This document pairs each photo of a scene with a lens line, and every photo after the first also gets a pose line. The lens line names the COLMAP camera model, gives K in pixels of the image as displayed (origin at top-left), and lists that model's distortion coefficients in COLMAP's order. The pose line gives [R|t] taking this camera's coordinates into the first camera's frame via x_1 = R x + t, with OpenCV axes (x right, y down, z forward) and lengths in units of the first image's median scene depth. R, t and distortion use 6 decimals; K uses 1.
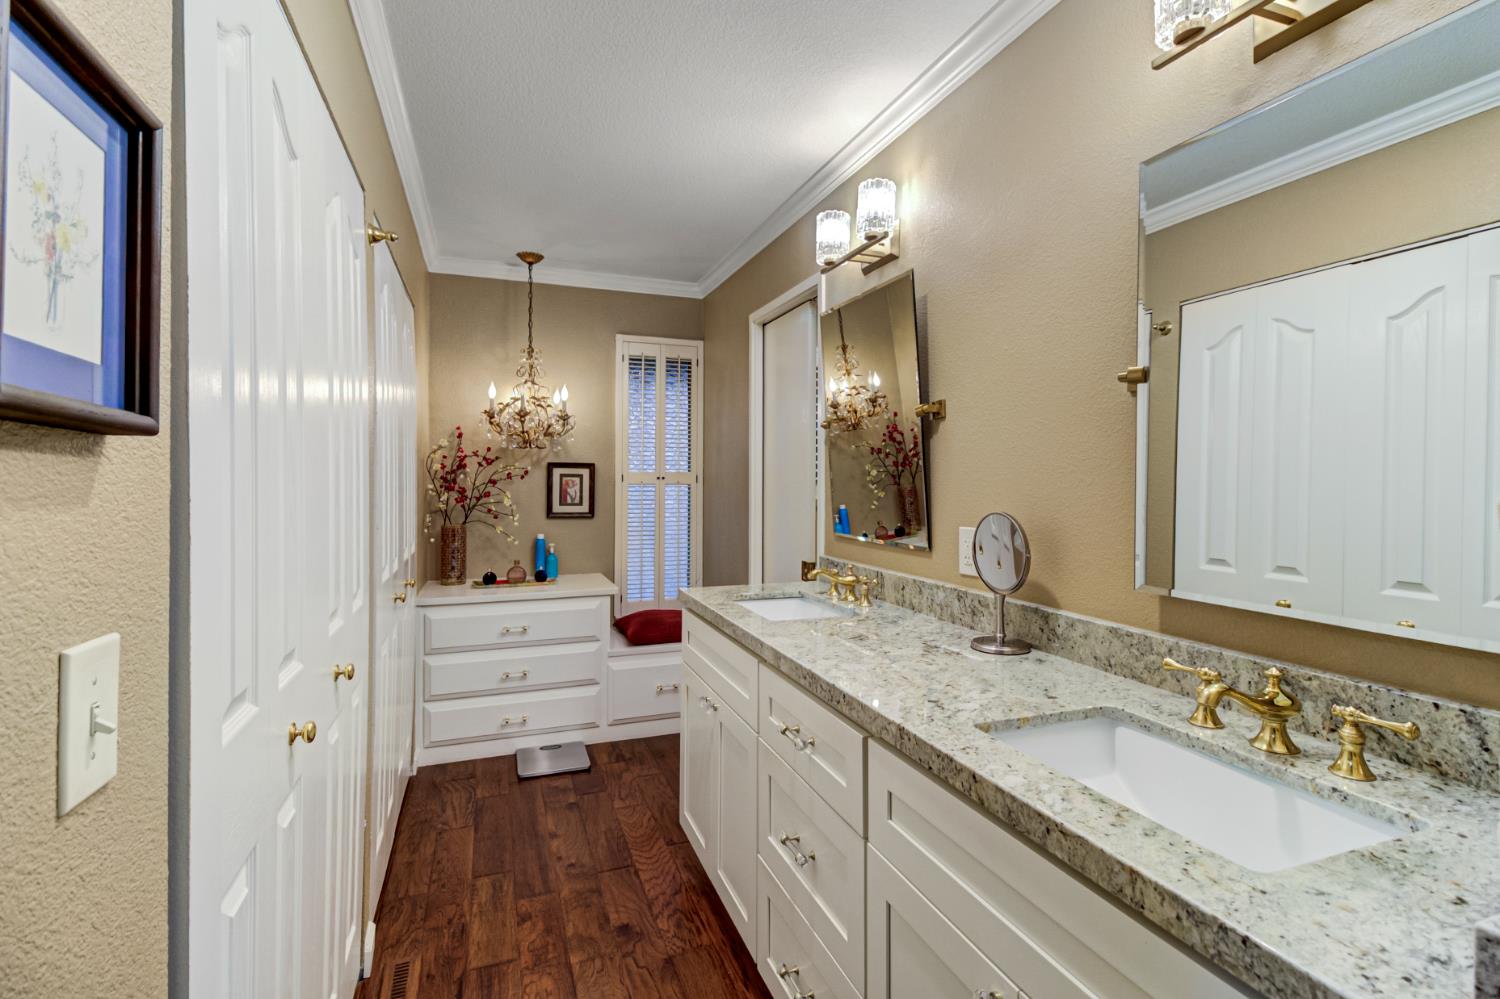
lens RADIAL K [[709.4, 0, 750.8], [0, 709.4, 477.9], [0, 0, 1]] dist [-0.003034, -0.000919]
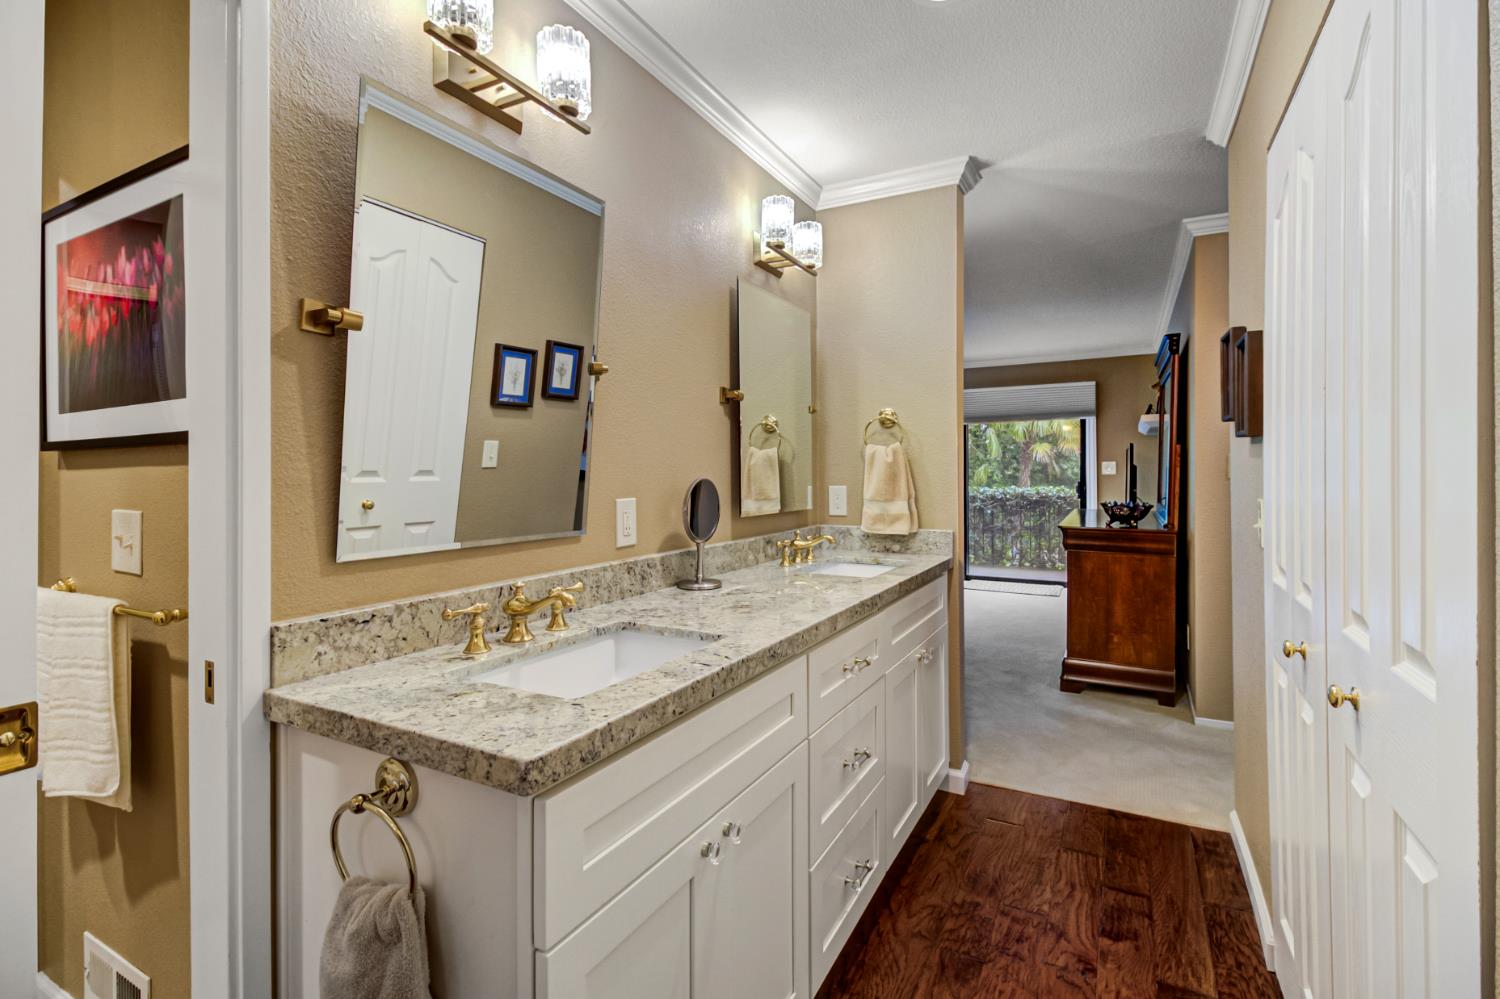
lens RADIAL K [[709.4, 0, 750.8], [0, 709.4, 477.9], [0, 0, 1]] dist [-0.003034, -0.000919]
pose [[-0.667662, -0.001834, 0.744462, -0.587980], [0.003214, 0.999981, 0.005346, 0.025822], [-0.744457, 0.005962, -0.667643, 1.502577]]
